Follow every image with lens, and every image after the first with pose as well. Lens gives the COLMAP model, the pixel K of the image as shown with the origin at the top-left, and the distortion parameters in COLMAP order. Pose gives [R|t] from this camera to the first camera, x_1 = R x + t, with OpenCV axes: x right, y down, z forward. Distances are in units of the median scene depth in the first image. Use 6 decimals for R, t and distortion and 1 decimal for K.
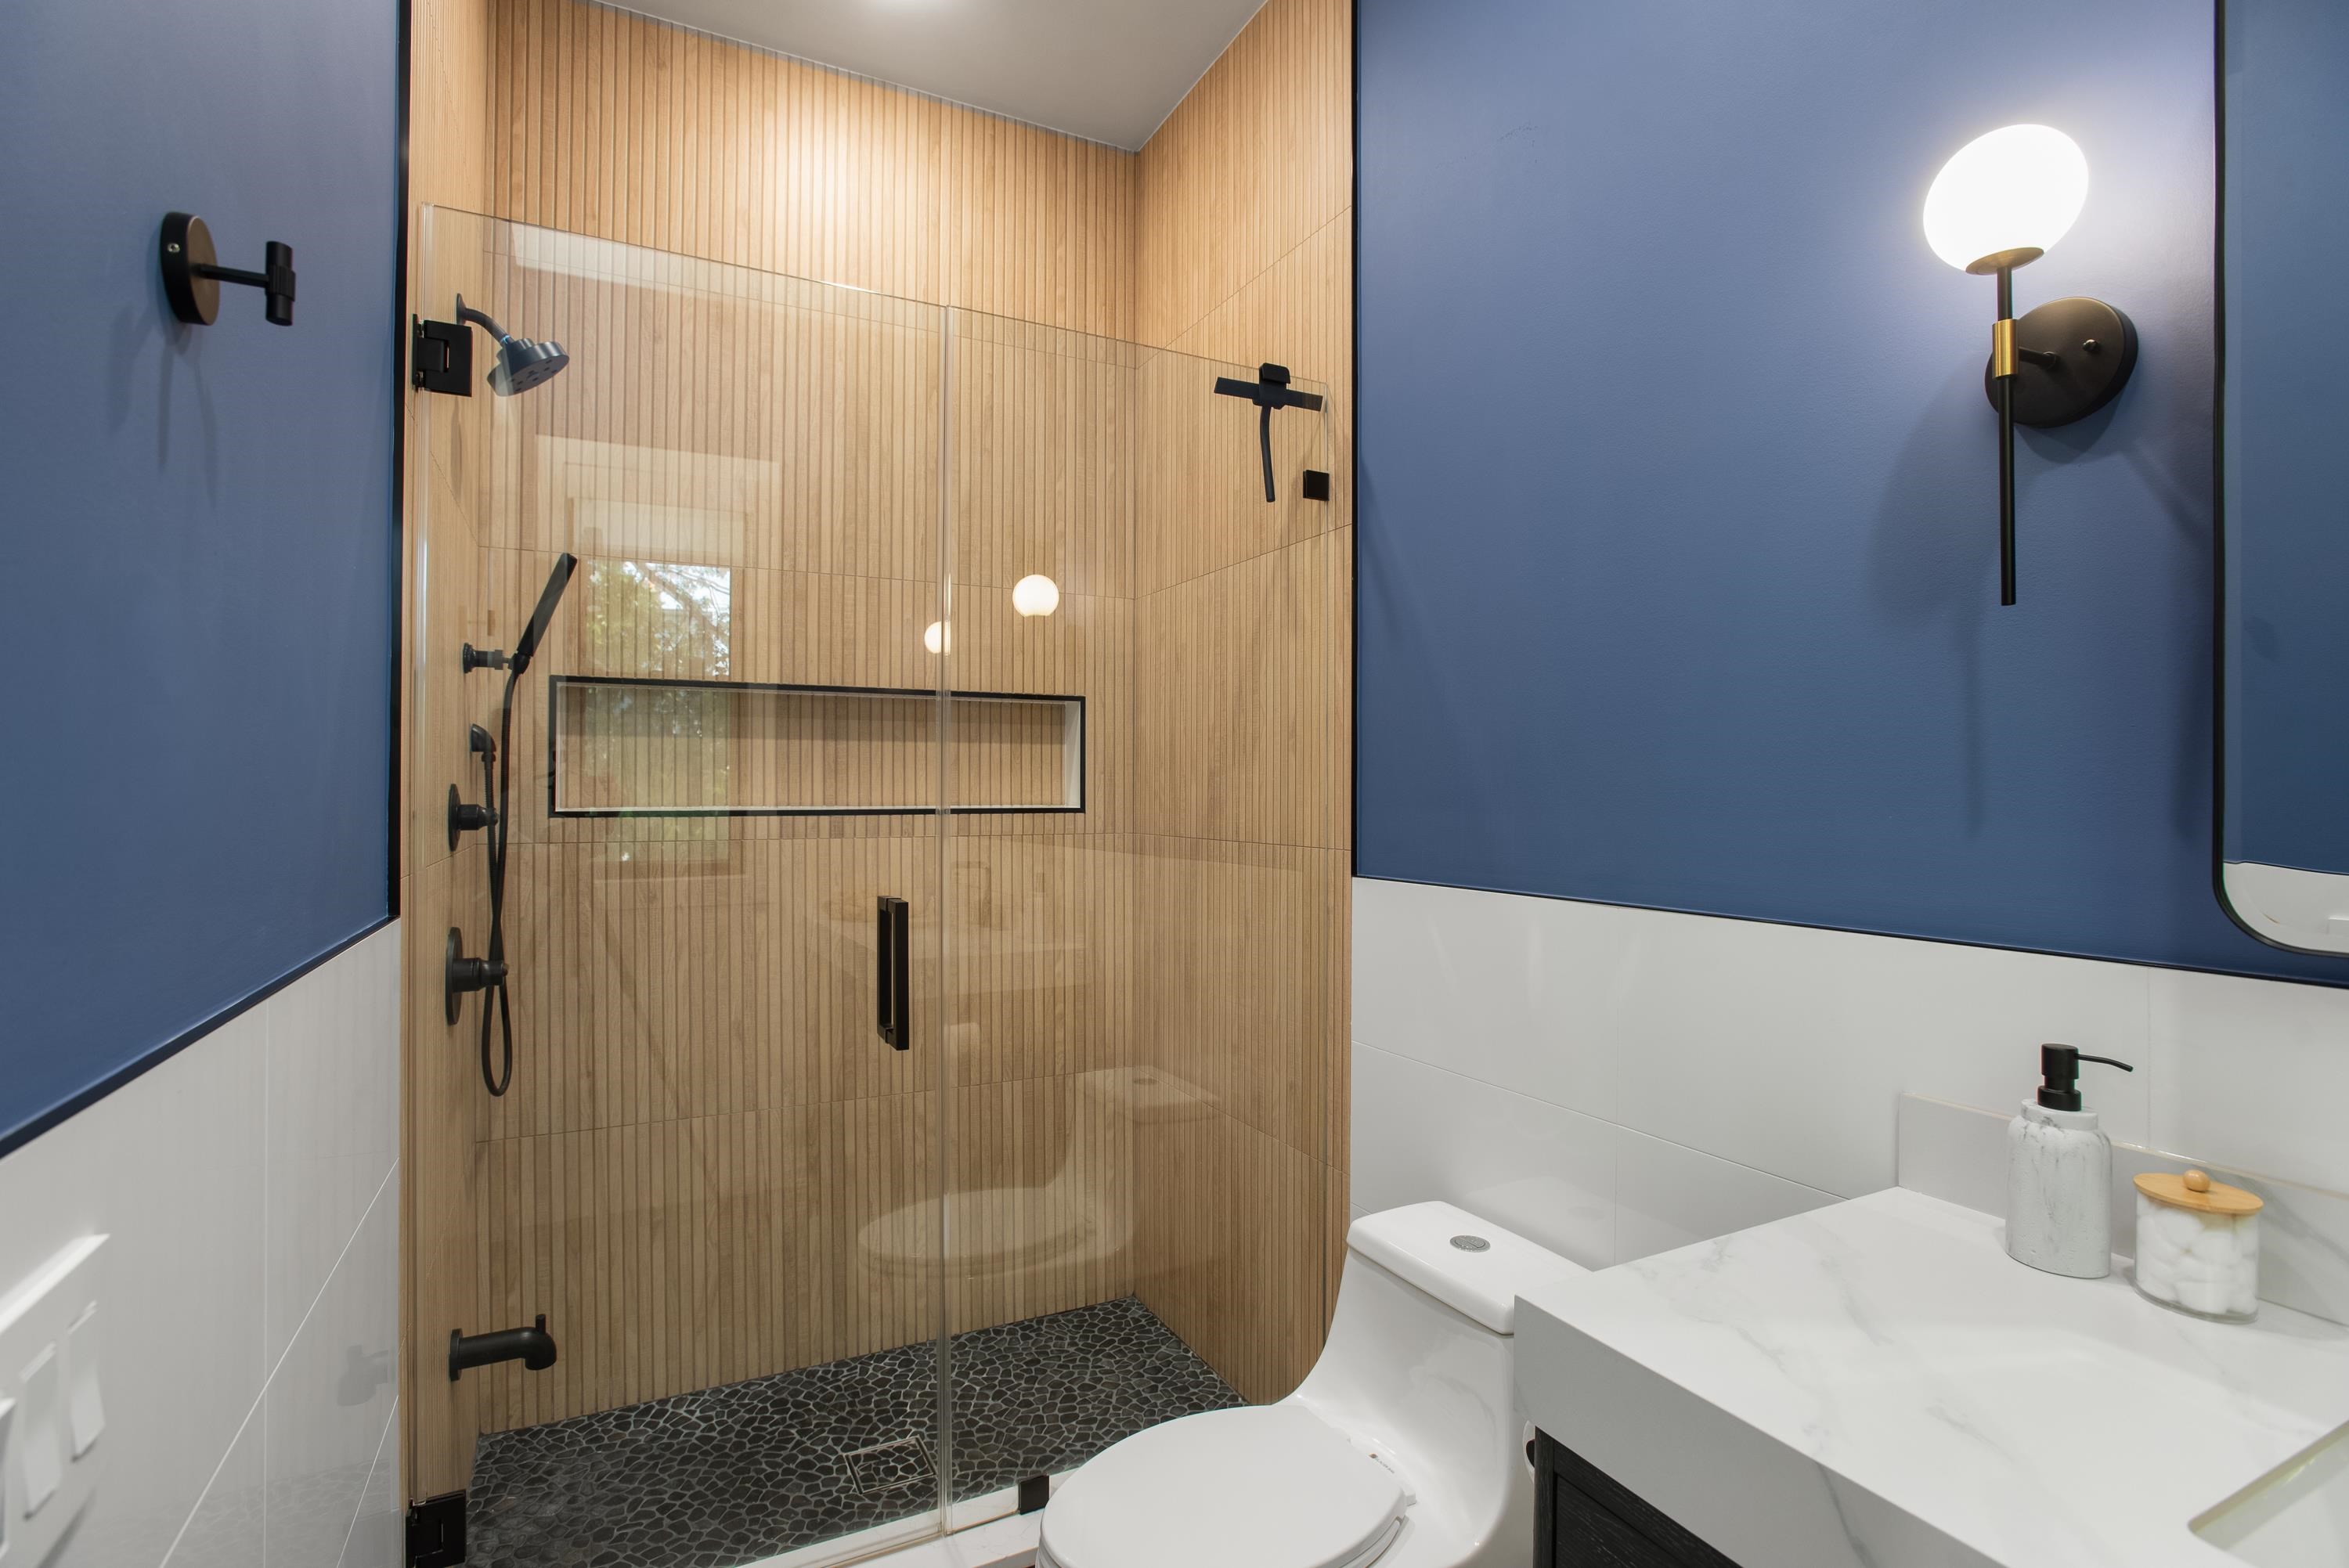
lens RADIAL K [[1141.0, 0, 1178.1], [0, 1141.0, 786.6], [0, 0, 1]] dist [-0.043009, 0.019611]
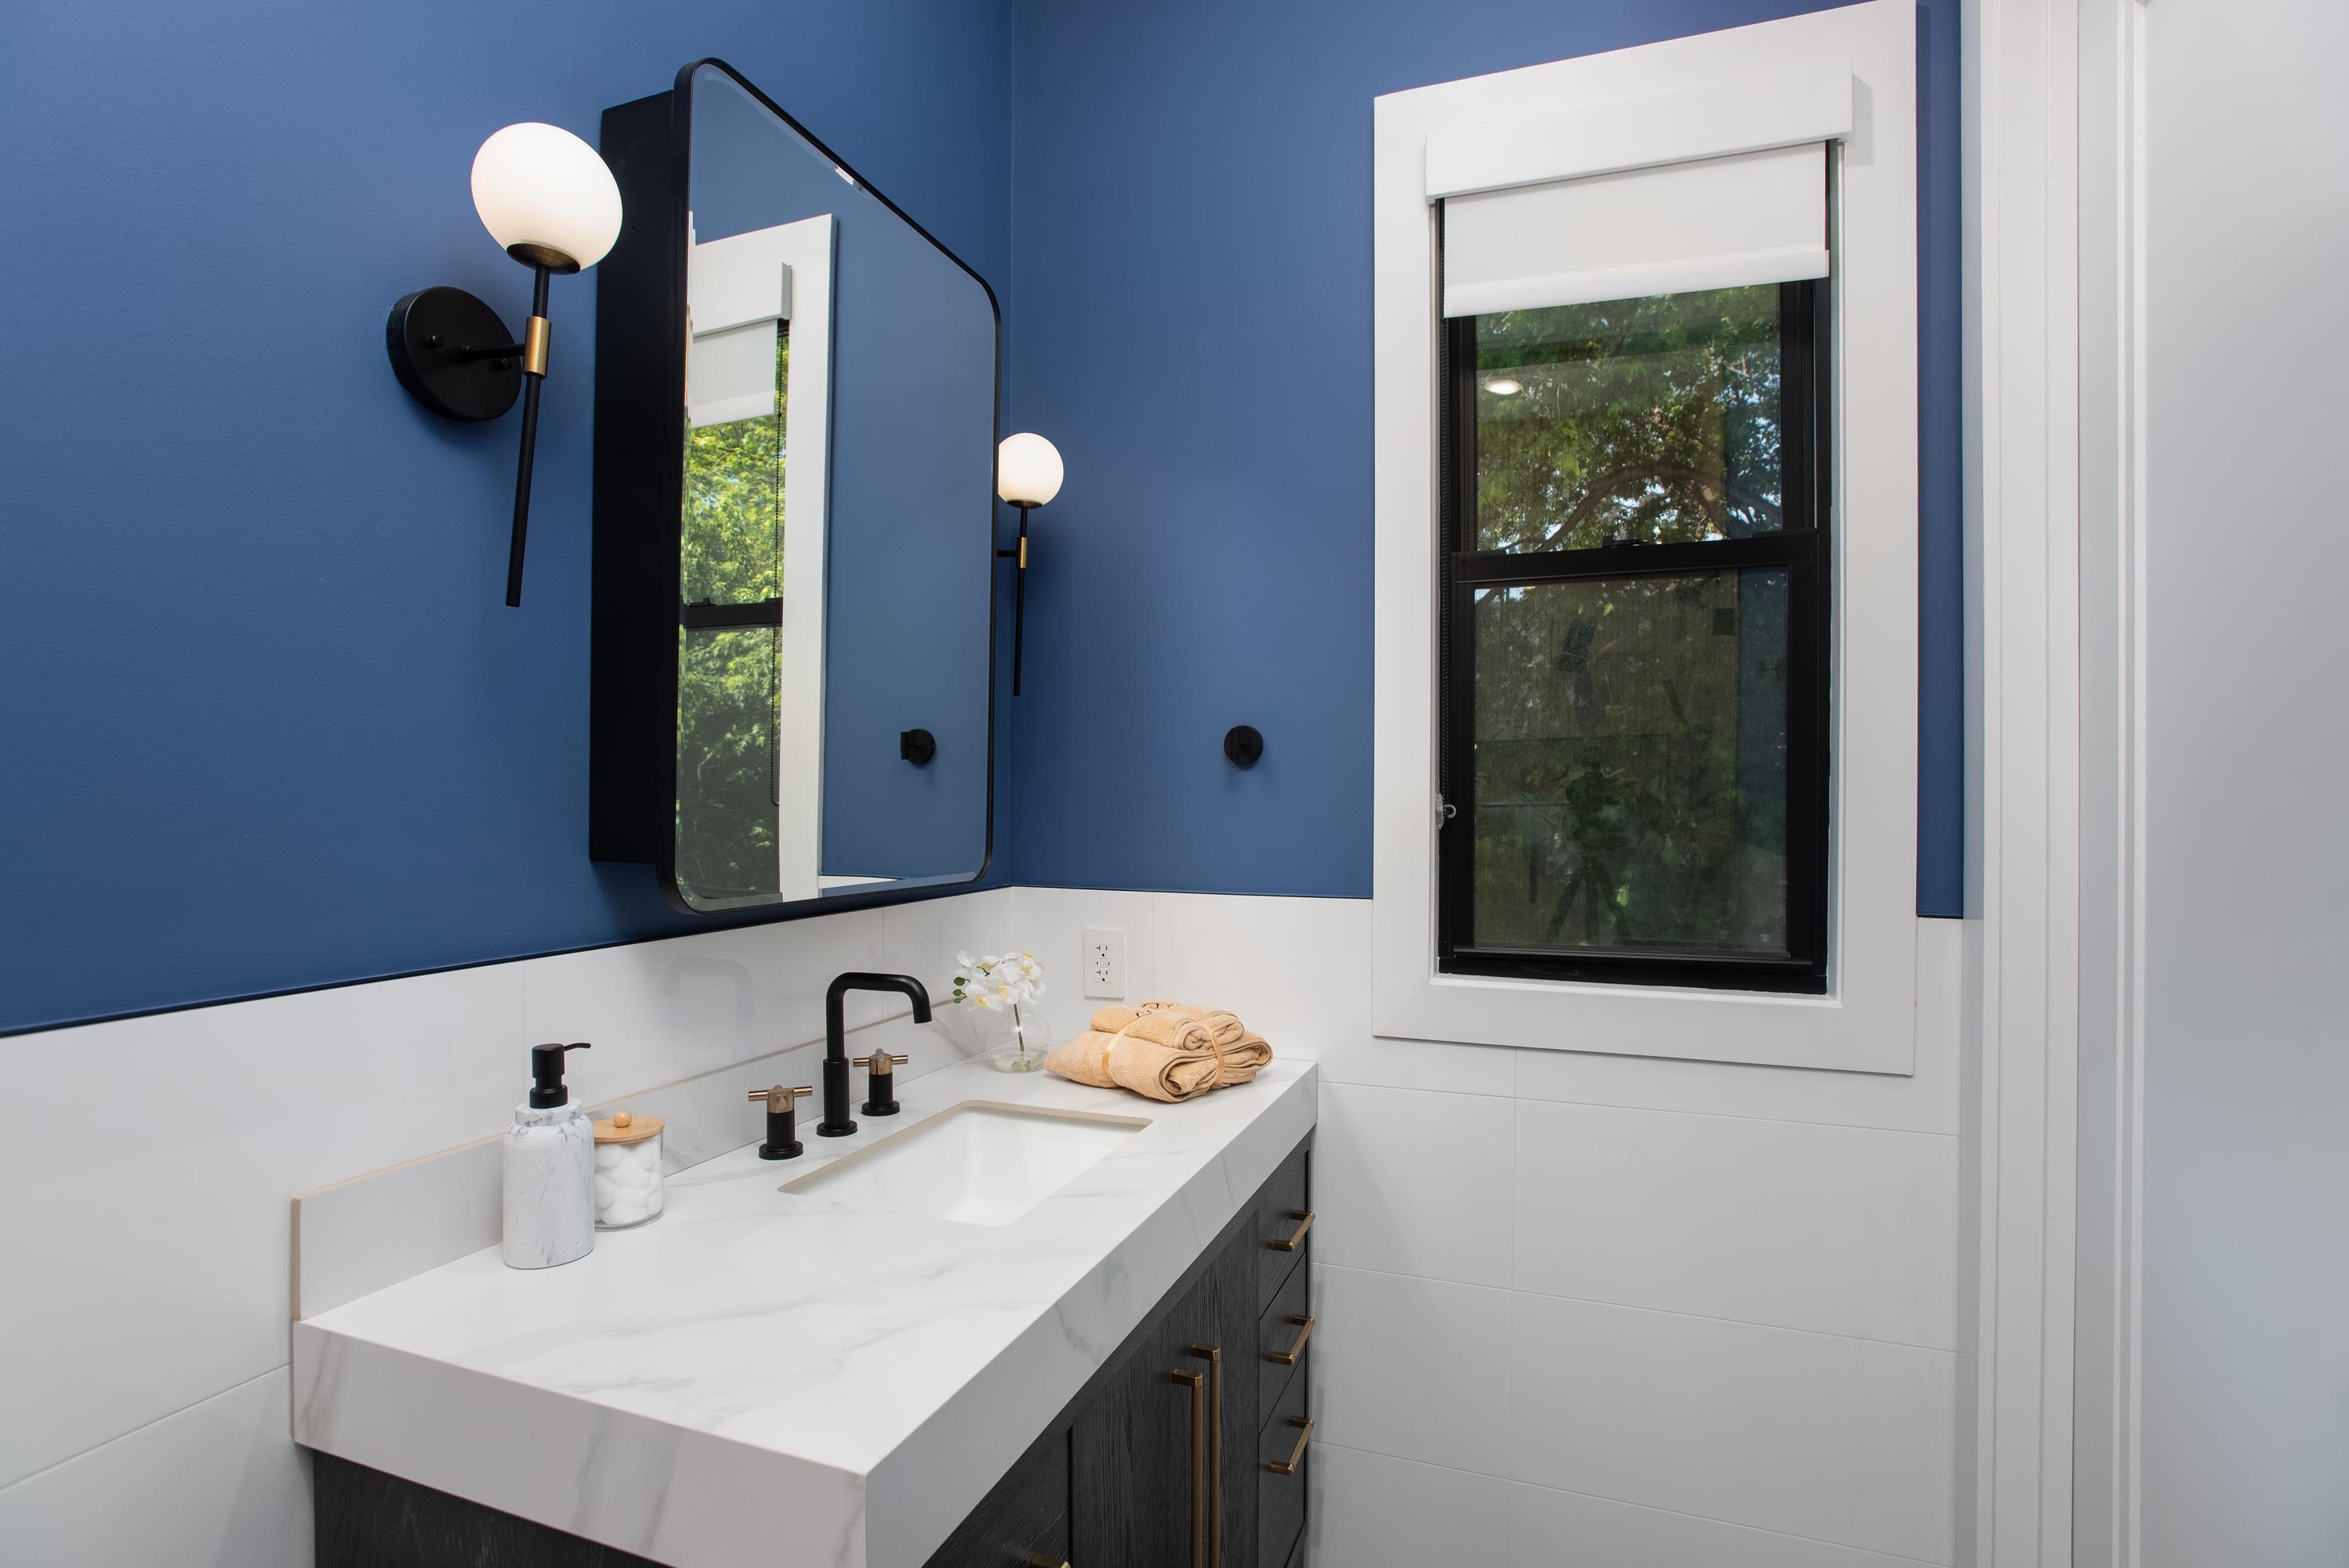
lens RADIAL K [[1141.0, 0, 1175.7], [0, 1141.0, 793.2], [0, 0, 1]] dist [-0.043009, 0.019611]
pose [[-0.678976, -0.003230, 0.734154, -0.372343], [-0.009916, 0.999939, -0.004771, -0.002694], [-0.734094, -0.010519, -0.678967, 1.294515]]
